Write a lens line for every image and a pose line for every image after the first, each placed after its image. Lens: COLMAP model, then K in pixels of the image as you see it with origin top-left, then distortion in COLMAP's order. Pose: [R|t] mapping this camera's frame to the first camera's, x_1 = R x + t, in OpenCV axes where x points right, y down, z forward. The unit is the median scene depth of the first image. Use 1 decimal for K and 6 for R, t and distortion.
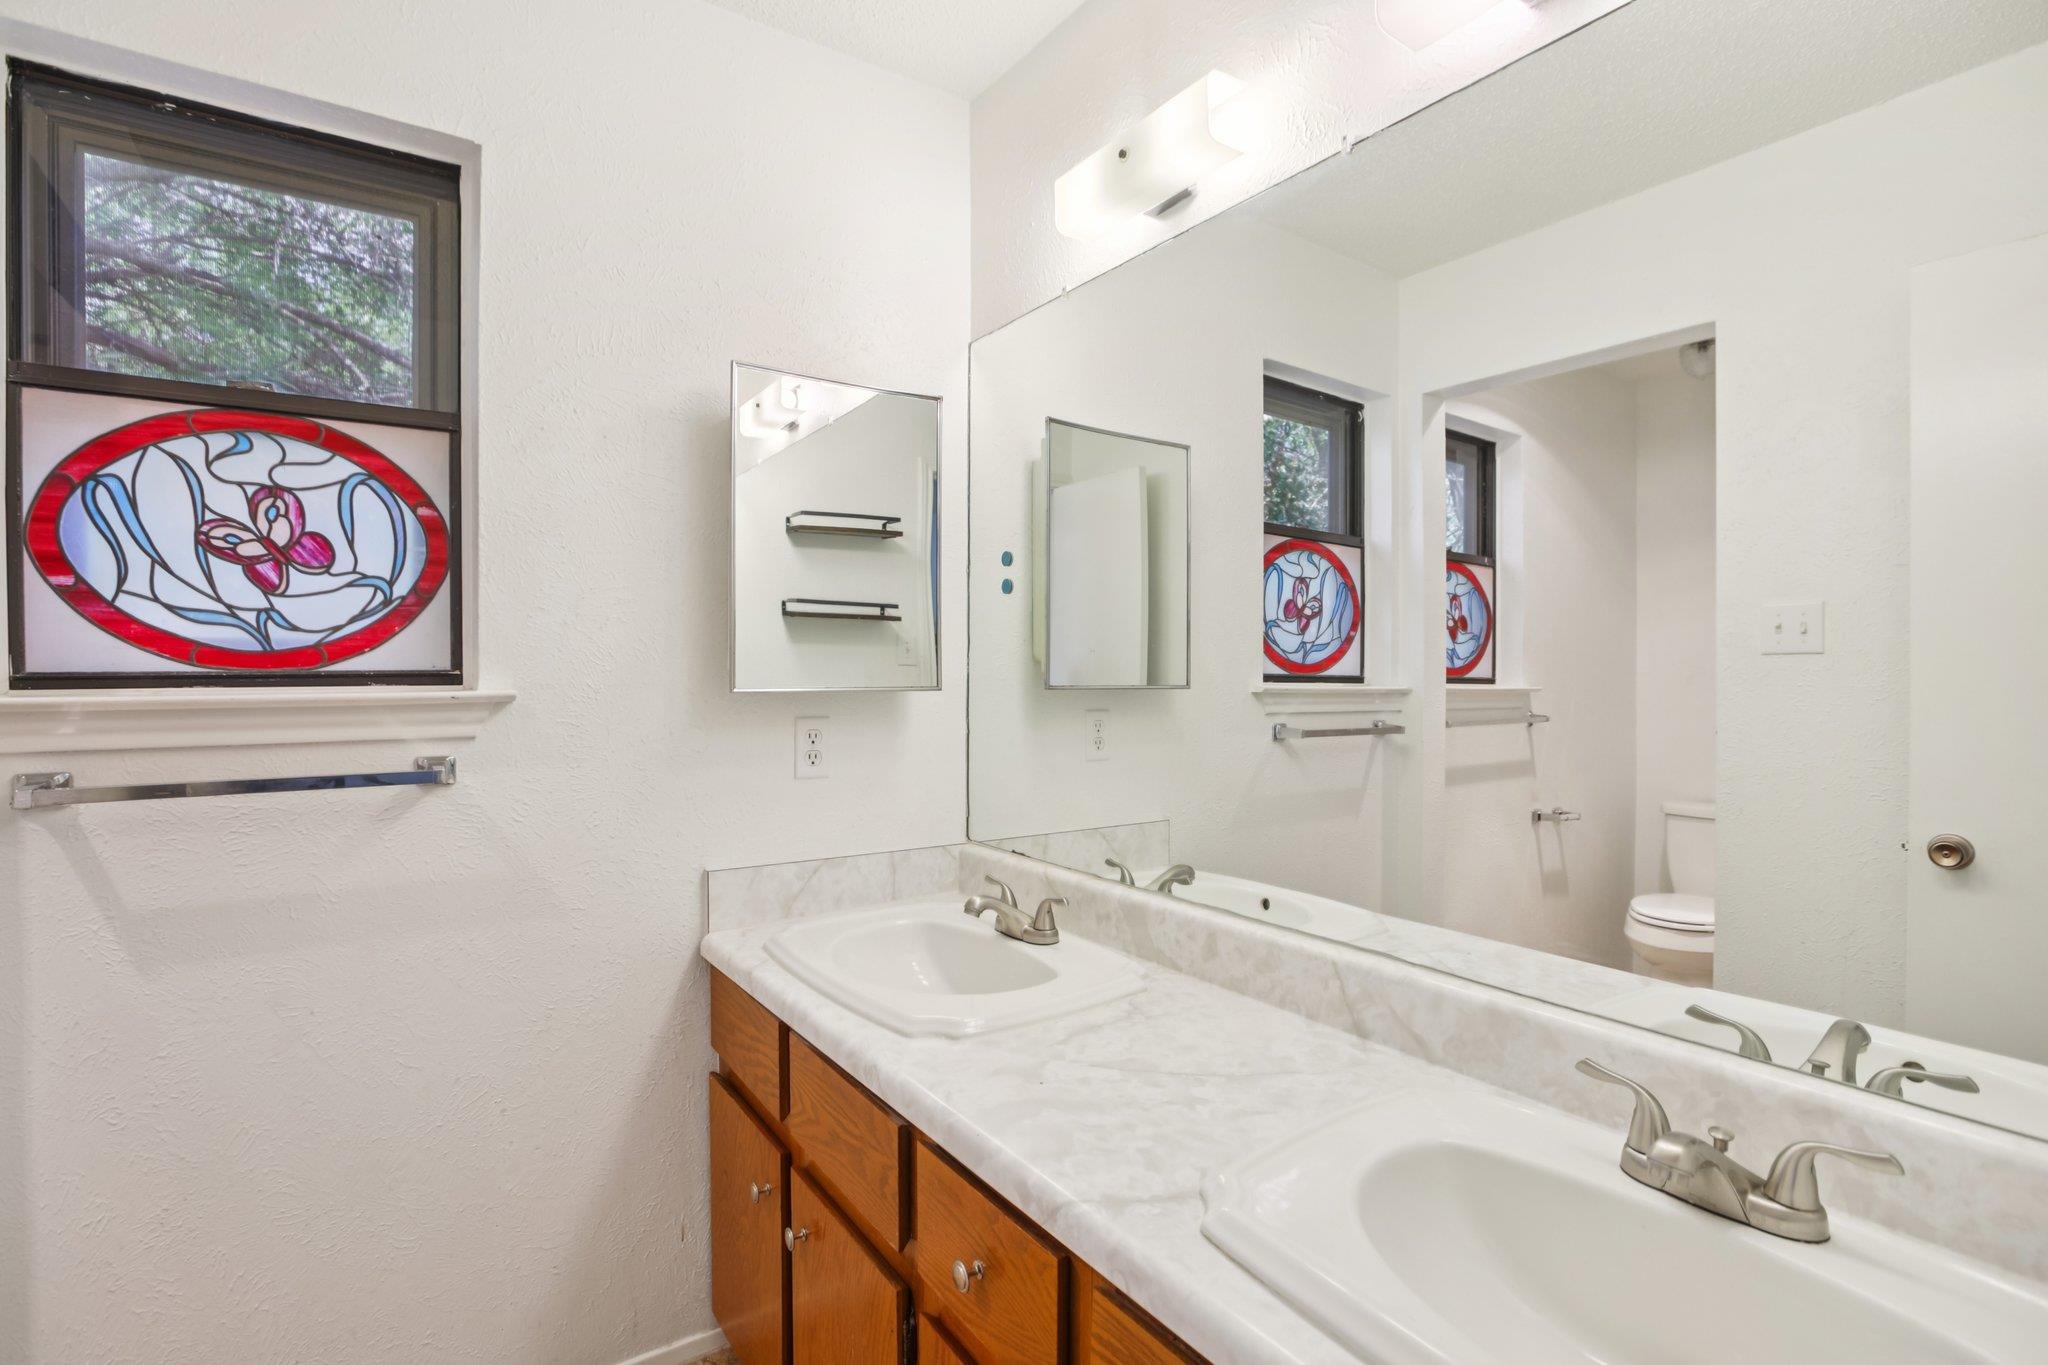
lens RADIAL K [[960.4, 0, 1017.2], [0, 960.4, 682.3], [0, 0, 1]] dist [-0.046529, 0.016350]
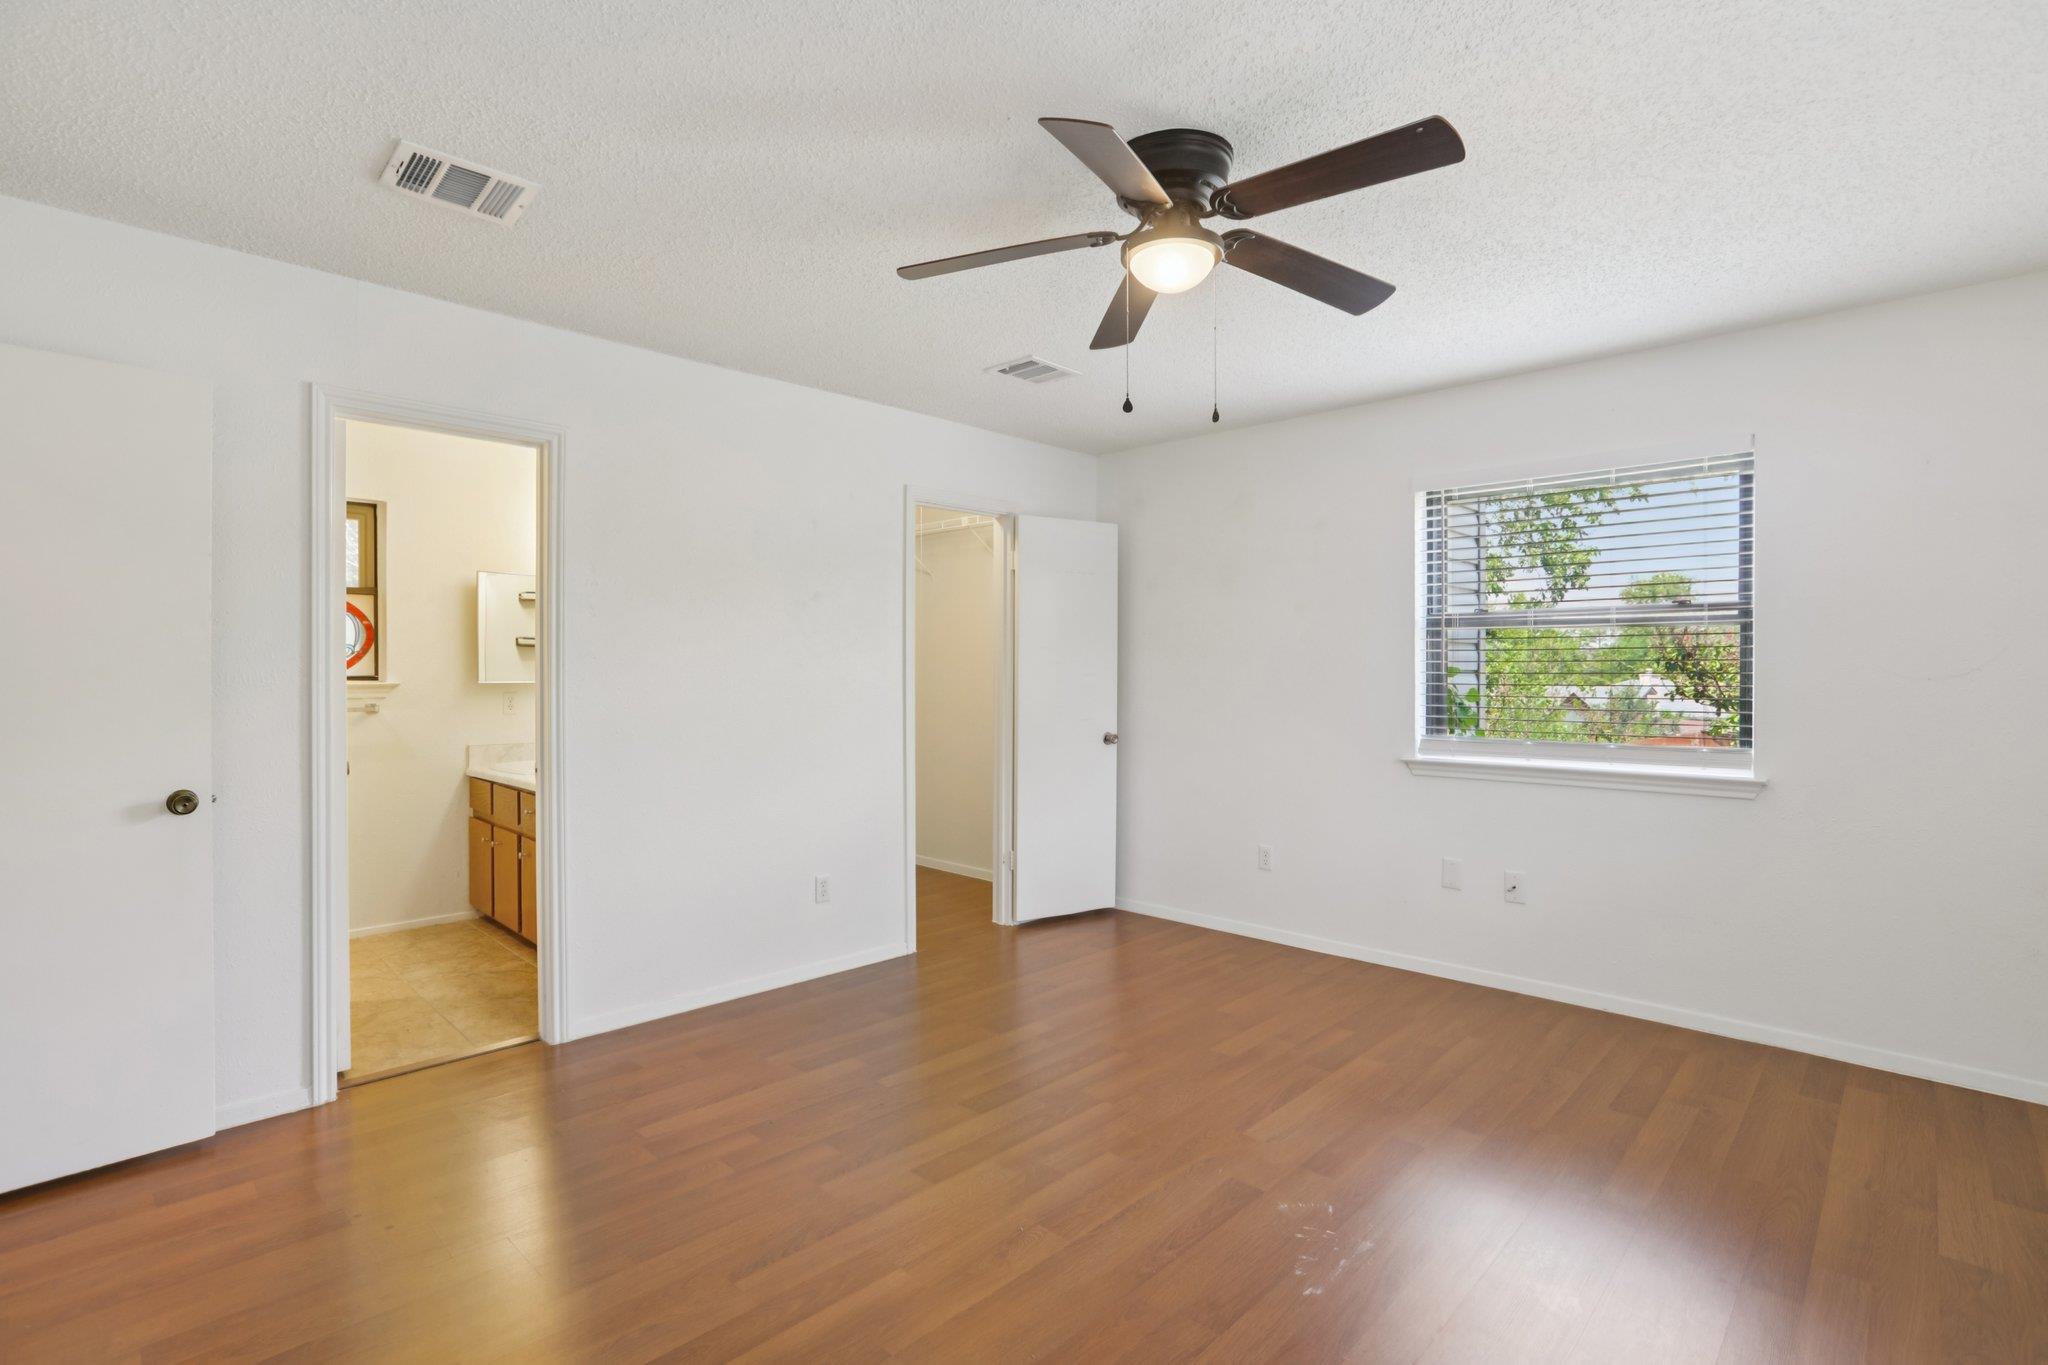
lens RADIAL K [[958.5, 0, 1027.4], [0, 958.5, 675.4], [0, 0, 1]] dist [-0.030591, 0.000707]
pose [[0.978995, -0.001150, 0.203879, 0.802354], [0.002942, 0.999960, -0.008485, 0.016863], [-0.203861, 0.008907, 0.978959, -2.319325]]
